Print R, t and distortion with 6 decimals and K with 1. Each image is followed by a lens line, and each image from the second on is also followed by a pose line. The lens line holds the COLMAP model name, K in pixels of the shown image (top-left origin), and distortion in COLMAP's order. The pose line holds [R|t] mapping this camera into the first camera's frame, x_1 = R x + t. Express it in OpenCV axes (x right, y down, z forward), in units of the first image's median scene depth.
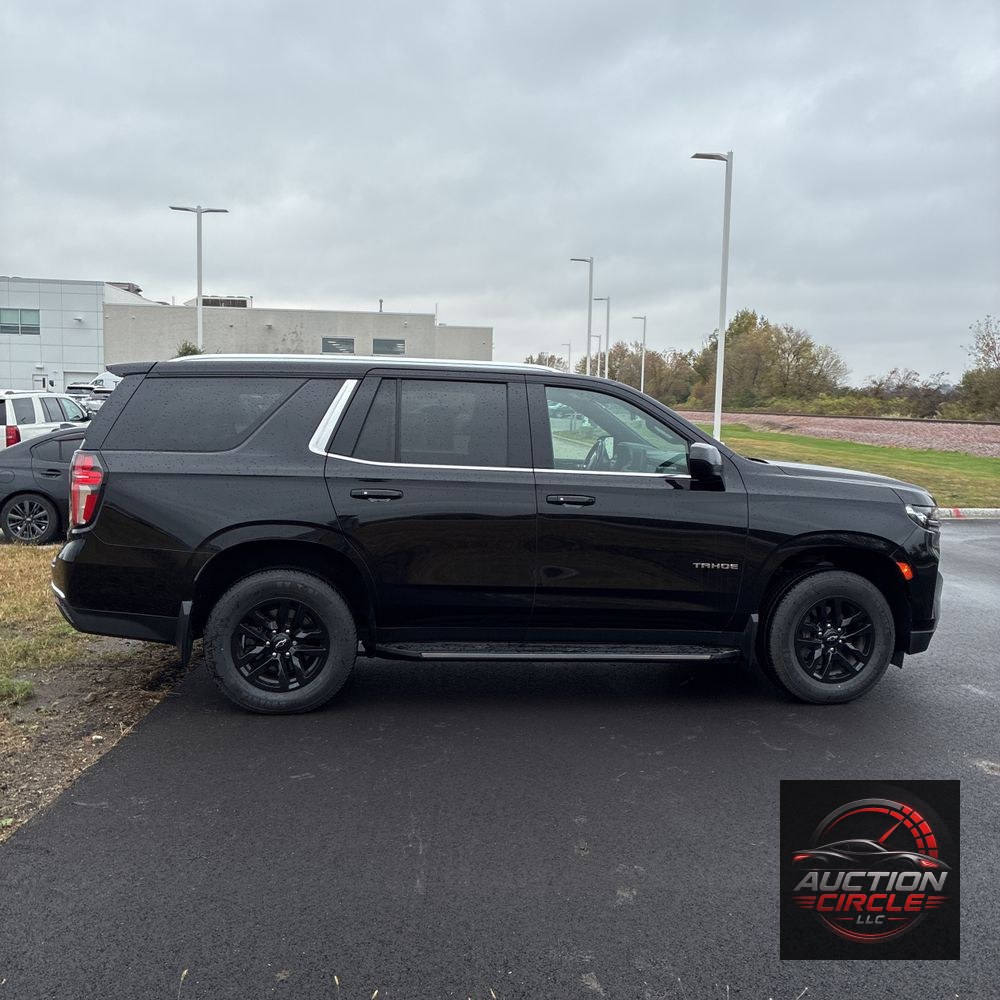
lens RADIAL K [[986.7, 0, 500.0], [0, 986.7, 500.0], [0, 0, 1]] dist [0.033987, -0.001960]
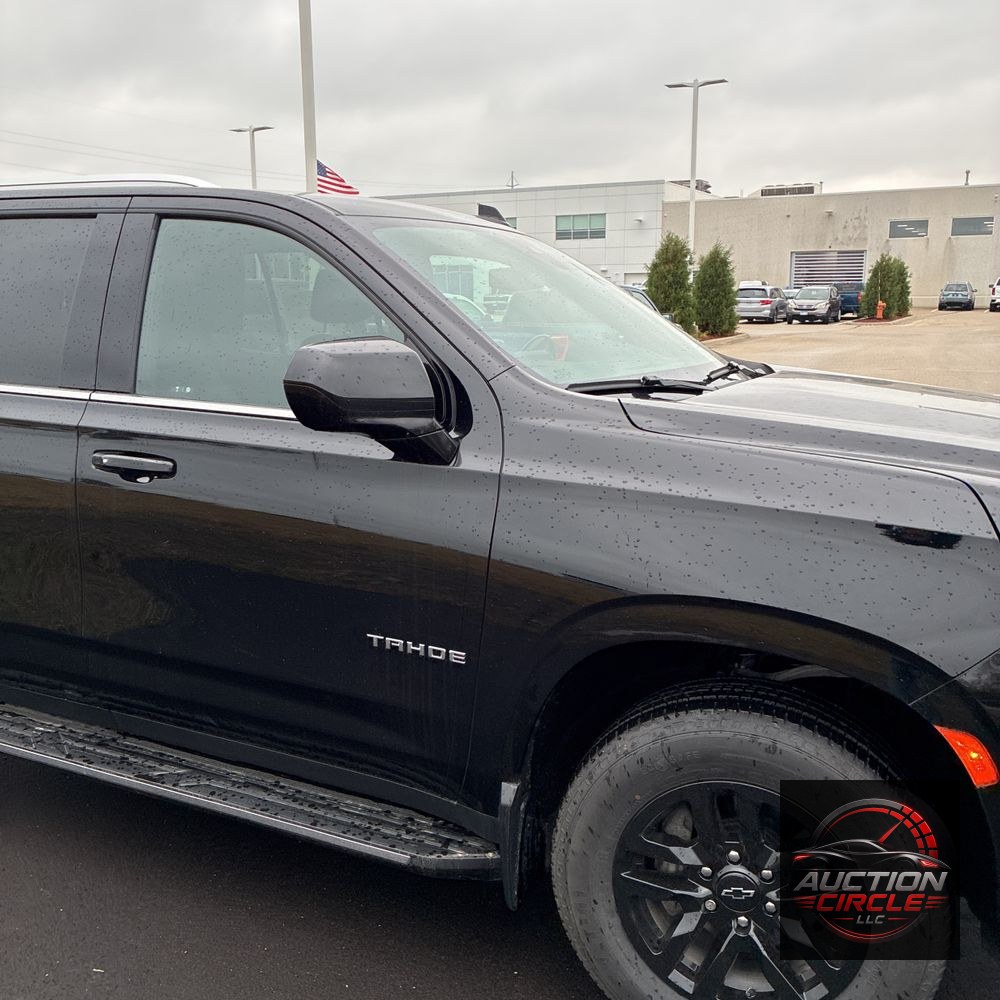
lens RADIAL K [[986.7, 0, 500.0], [0, 986.7, 500.0], [0, 0, 1]] dist [0.033987, -0.001960]
pose [[0.837265, 0.087190, -0.539802, 0.453810], [-0.032637, 0.993414, 0.109837, -0.038385], [0.545823, -0.074345, 0.834596, 0.679040]]
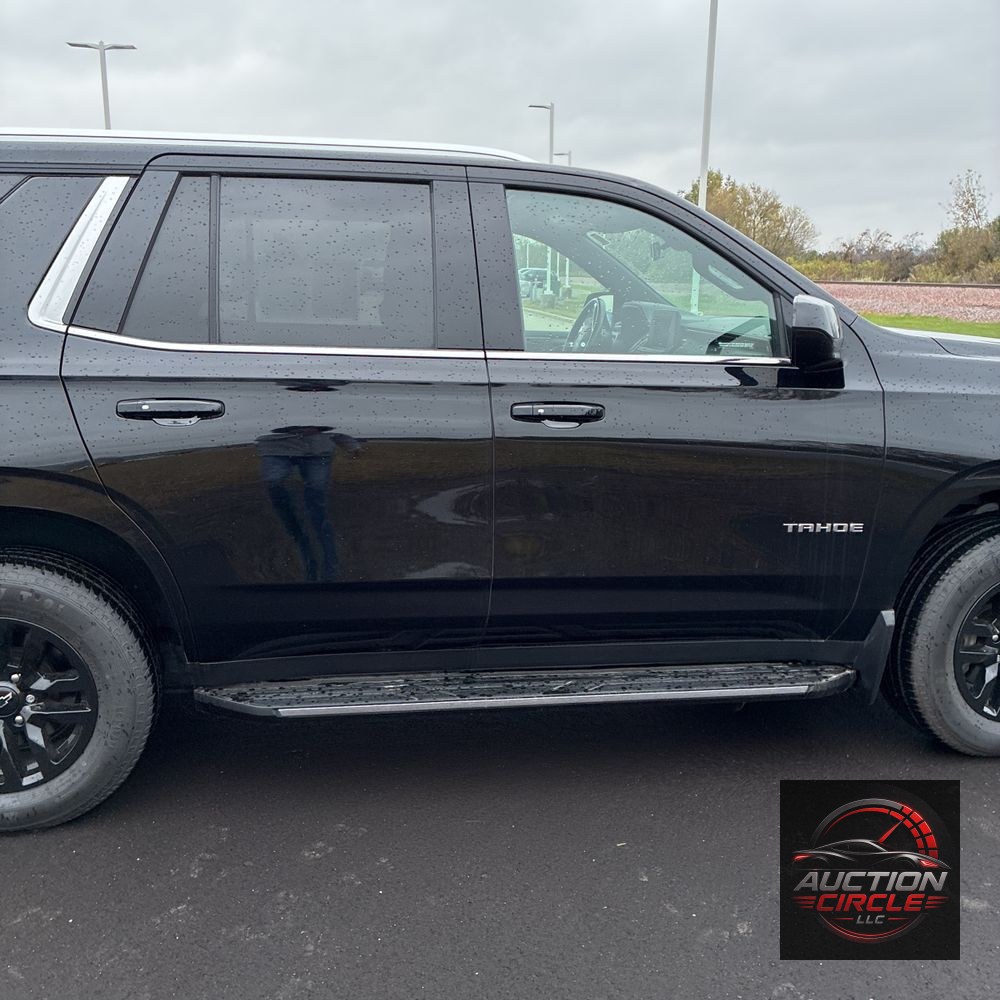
lens RADIAL K [[990.0, 0, 475.3], [0, 990.0, 514.0], [0, 0, 1]] dist [0.017957, -0.009074]
pose [[0.999715, -0.018402, 0.015210, 0.018915], [0.016101, 0.990075, 0.139618, -0.019508], [-0.017628, -0.139333, 0.990089, 0.460567]]
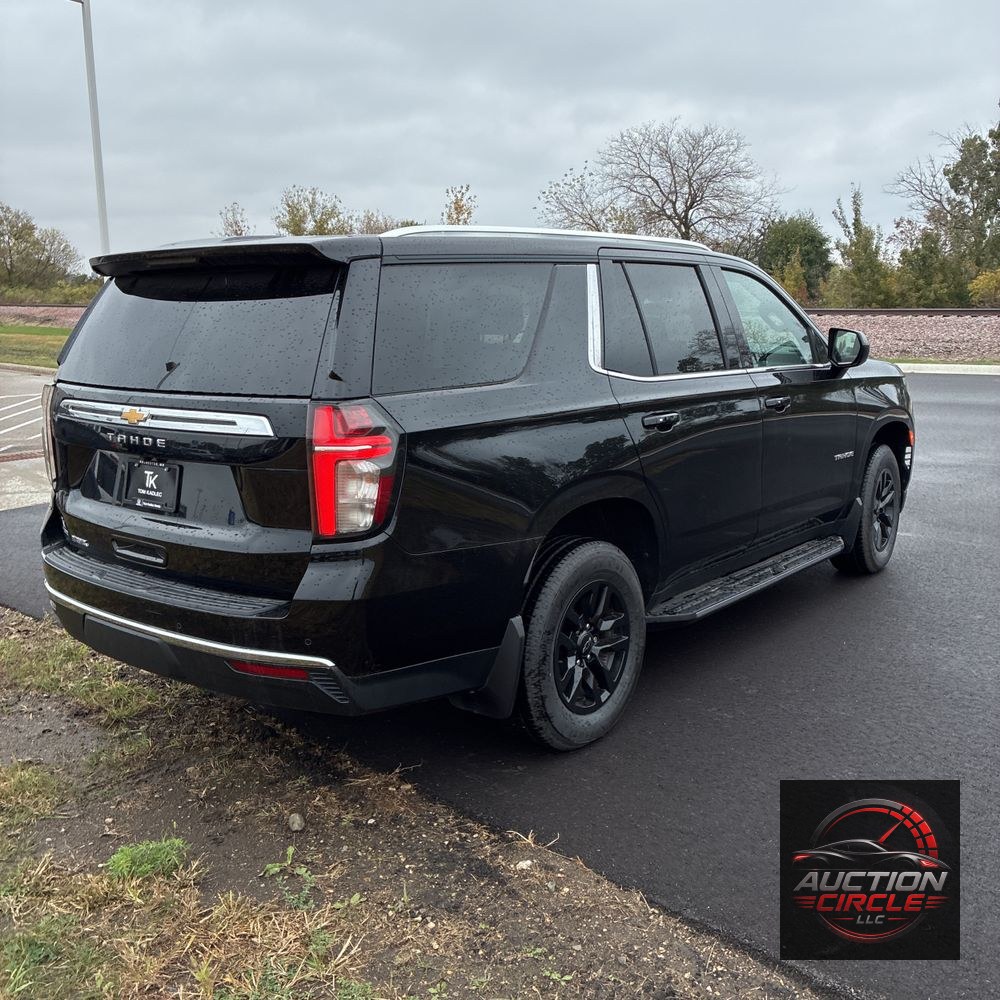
lens RADIAL K [[986.7, 0, 500.0], [0, 986.7, 500.0], [0, 0, 1]] dist [0.033987, -0.001960]
pose [[0.733955, -0.164782, 0.658906, -0.668994], [0.091253, 0.985251, 0.144749, -0.061361], [-0.673040, -0.046112, 0.738167, 0.496779]]
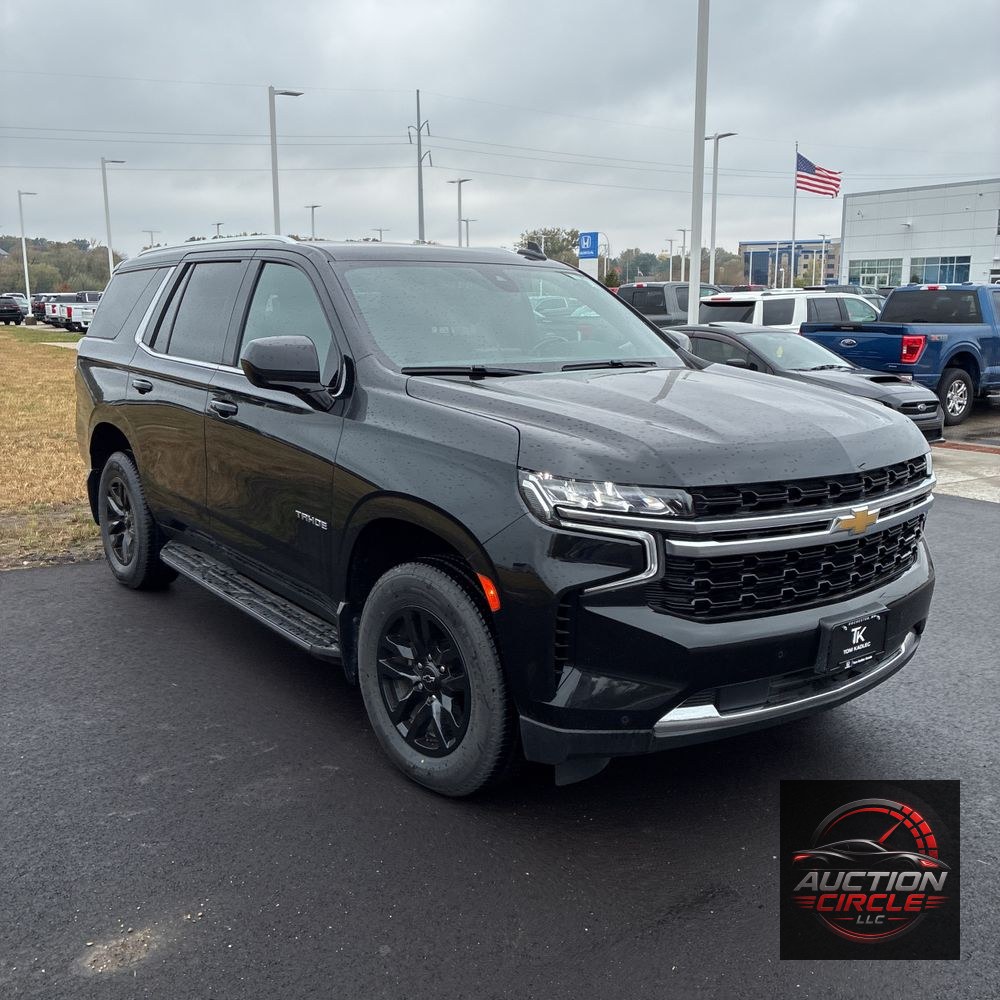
lens RADIAL K [[986.7, 0, 500.0], [0, 986.7, 500.0], [0, 0, 1]] dist [0.033987, -0.001960]
pose [[0.504896, 0.153956, -0.849339, 0.854979], [-0.072889, 0.988055, 0.135771, -0.048675], [0.860097, -0.006643, 0.510087, 0.754147]]
